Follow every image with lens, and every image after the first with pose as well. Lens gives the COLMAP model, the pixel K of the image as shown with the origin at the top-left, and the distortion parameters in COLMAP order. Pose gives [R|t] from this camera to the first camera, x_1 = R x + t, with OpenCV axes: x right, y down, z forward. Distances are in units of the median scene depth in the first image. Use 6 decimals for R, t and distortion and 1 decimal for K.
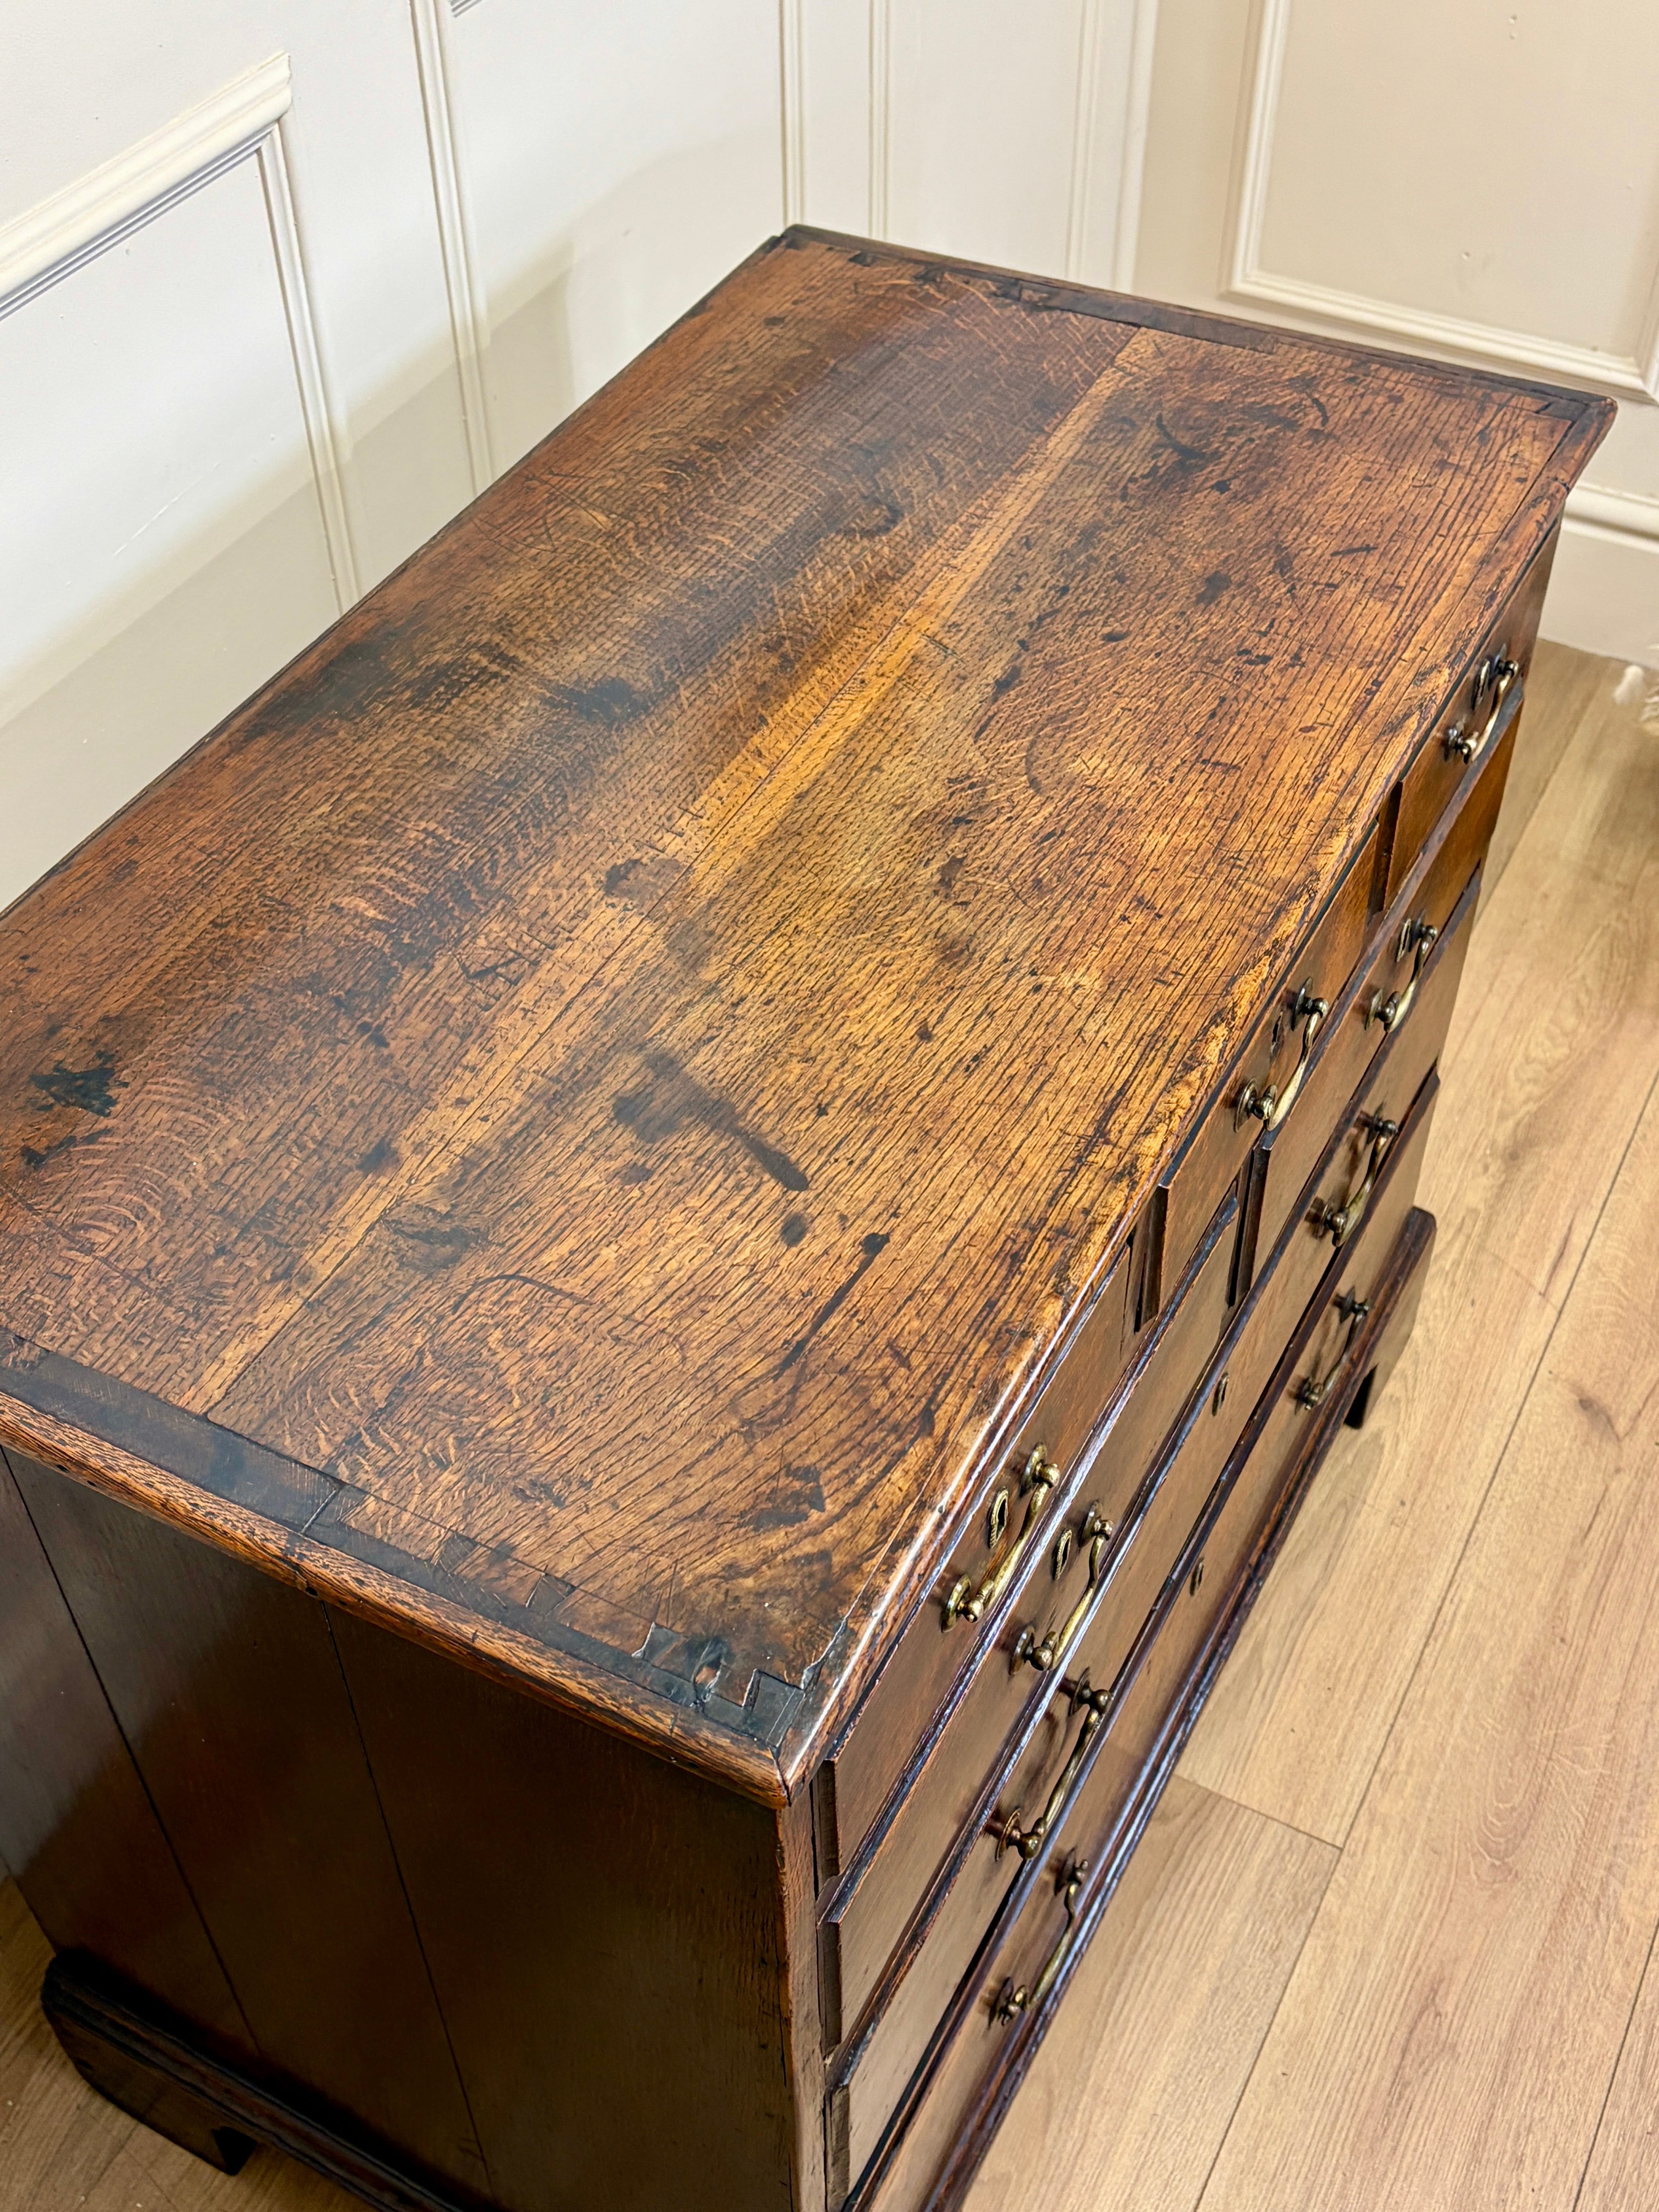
lens RADIAL K [[2396.1, 0, 817.4], [0, 2396.1, 1119.4], [0, 0, 1]] dist [0.199555, -0.691407]
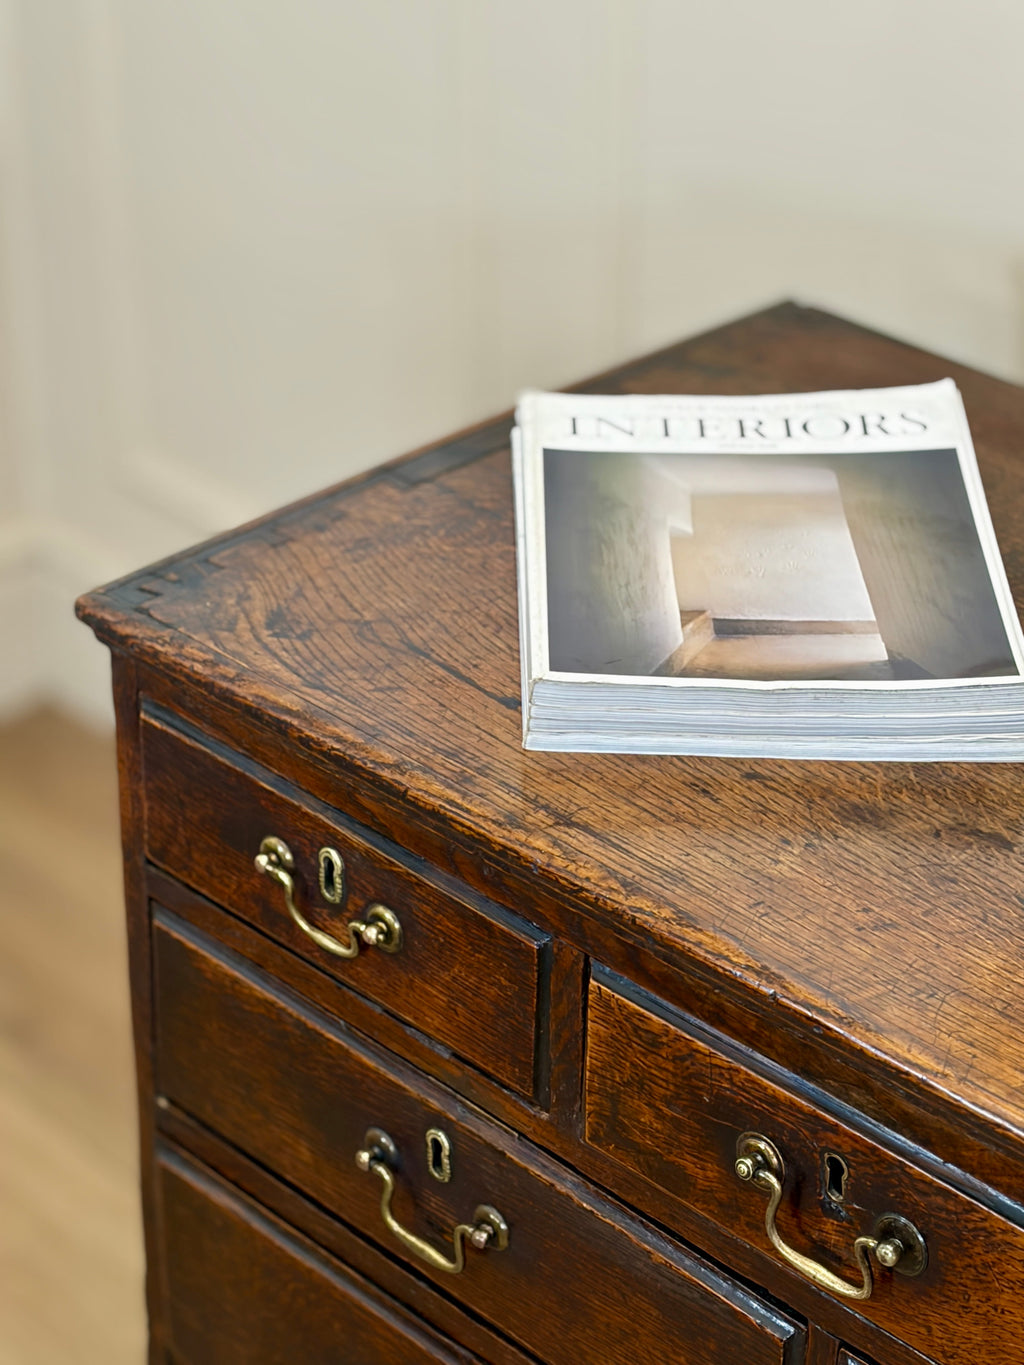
lens RADIAL K [[3279.4, 0, 489.6], [0, 3279.4, 699.5], [0, 0, 1]] dist [0.271826, -1.297948]
pose [[-0.299706, 0.509038, -0.806881, 1.167877], [-0.684171, 0.474758, 0.553638, -0.734155], [0.664896, 0.717973, 0.205982, 0.586077]]
